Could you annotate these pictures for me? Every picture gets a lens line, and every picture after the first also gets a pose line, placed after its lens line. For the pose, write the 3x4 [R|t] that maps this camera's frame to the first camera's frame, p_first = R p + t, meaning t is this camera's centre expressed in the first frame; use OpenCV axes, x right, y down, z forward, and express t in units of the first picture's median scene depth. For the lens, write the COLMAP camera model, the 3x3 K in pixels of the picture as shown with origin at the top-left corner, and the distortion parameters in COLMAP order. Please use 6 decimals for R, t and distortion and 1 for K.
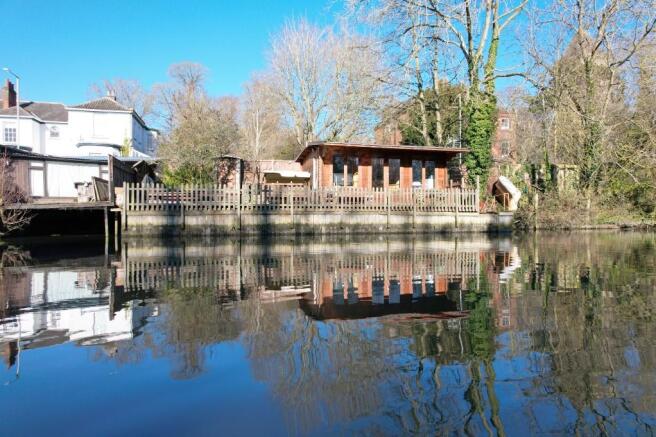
lens RADIAL K [[410.6, 0, 328.0], [0, 410.6, 218.5], [0, 0, 1]] dist [-0.019589, 0.000736]
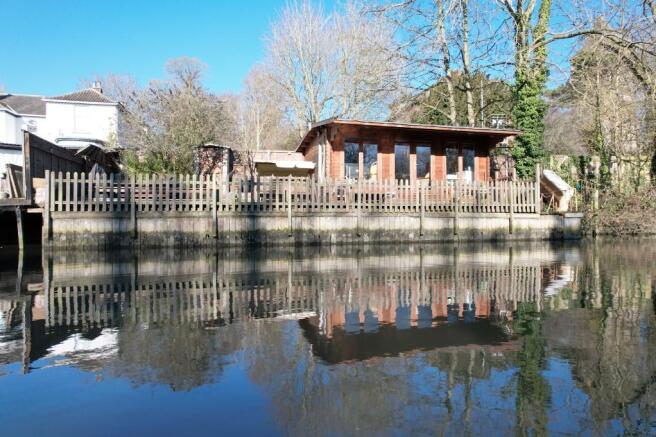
lens RADIAL K [[410.6, 0, 328.0], [0, 410.6, 218.5], [0, 0, 1]] dist [-0.019589, 0.000736]
pose [[0.999961, -0.002278, -0.008499, -0.013615], [0.002230, 0.999982, -0.005629, -0.002440], [0.008511, 0.005609, 0.999948, 0.254515]]
